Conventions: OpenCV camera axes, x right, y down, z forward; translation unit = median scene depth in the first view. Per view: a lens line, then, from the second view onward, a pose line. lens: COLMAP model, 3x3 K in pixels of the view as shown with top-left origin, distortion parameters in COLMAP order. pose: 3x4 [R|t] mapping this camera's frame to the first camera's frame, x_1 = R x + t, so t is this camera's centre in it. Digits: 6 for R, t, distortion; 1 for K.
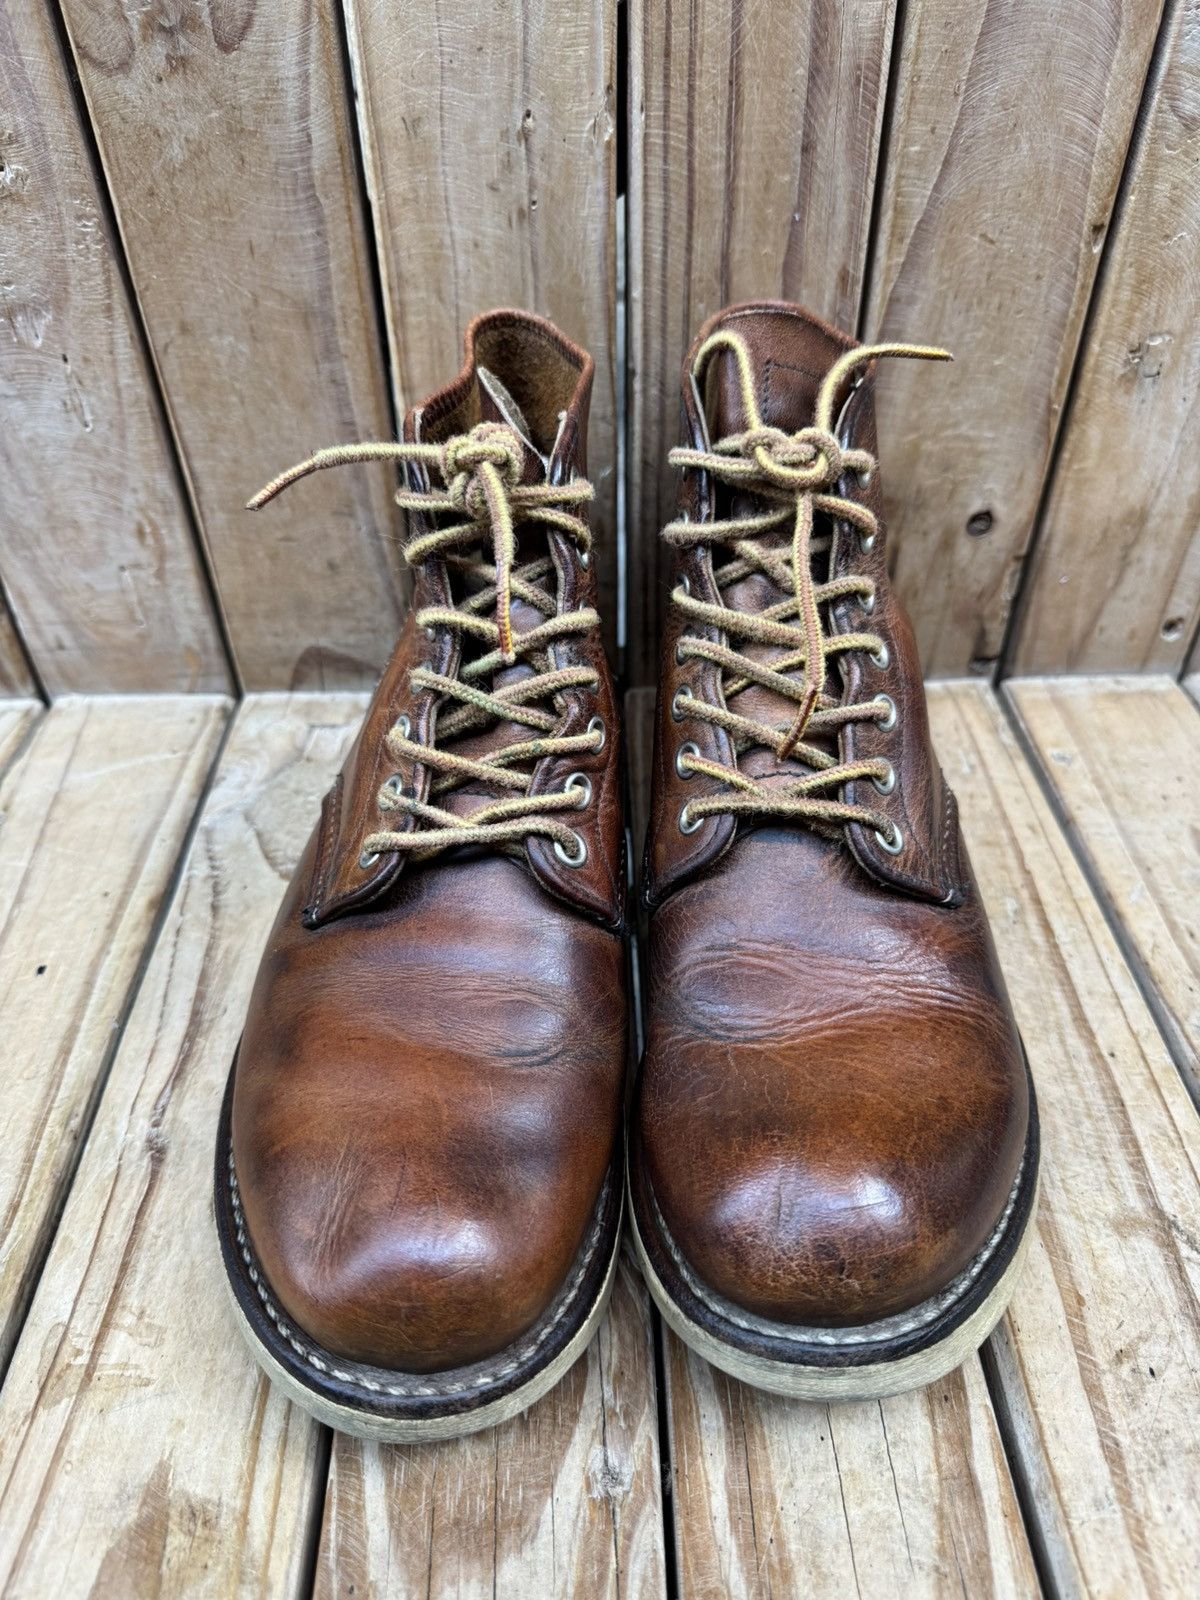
lens RADIAL K [[1176.5, 0, 602.6], [0, 1176.5, 812.2], [0, 0, 1]] dist [-0.029266, 0.004116]
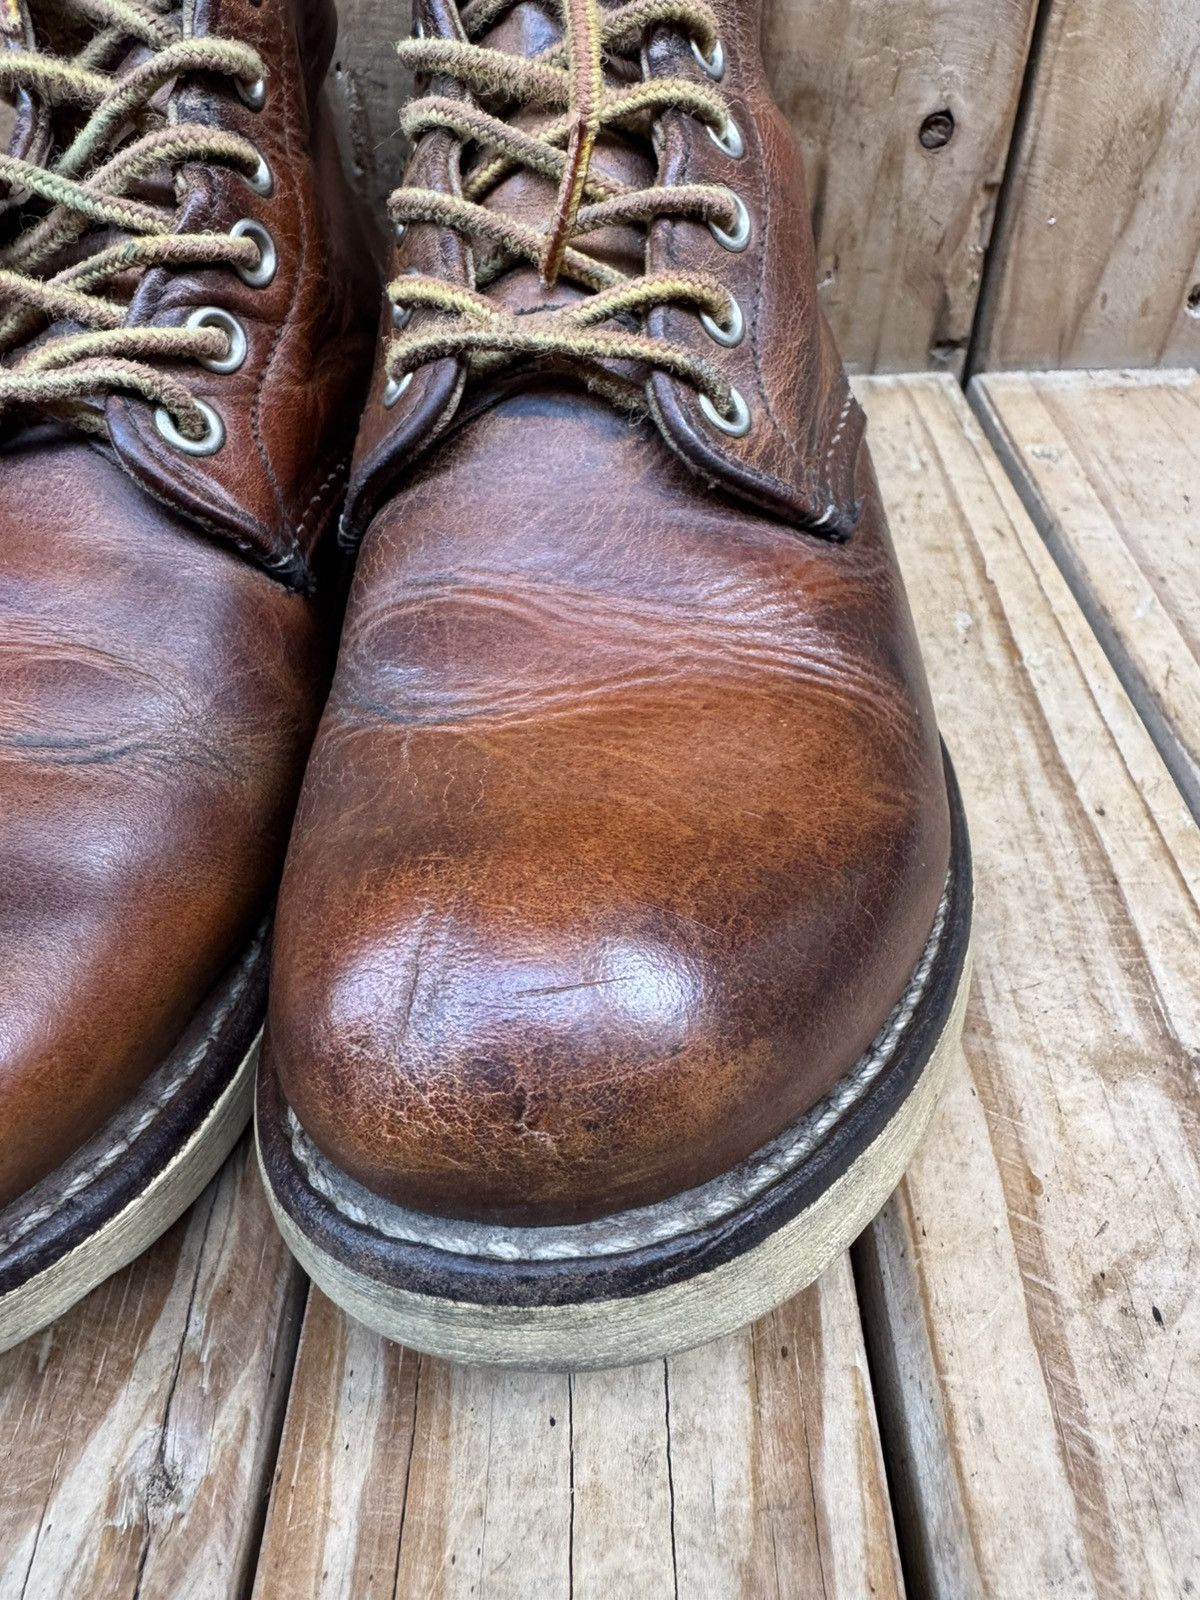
lens RADIAL K [[1147.7, 0, 592.2], [0, 1147.7, 723.9], [0, 0, 1]] dist [-0.006381, 0.002773]
pose [[0.999645, 0.007472, -0.025572, 0.198674], [-0.006940, 0.999759, 0.020816, 0.174603], [0.025722, -0.020631, 0.999456, 0.417825]]
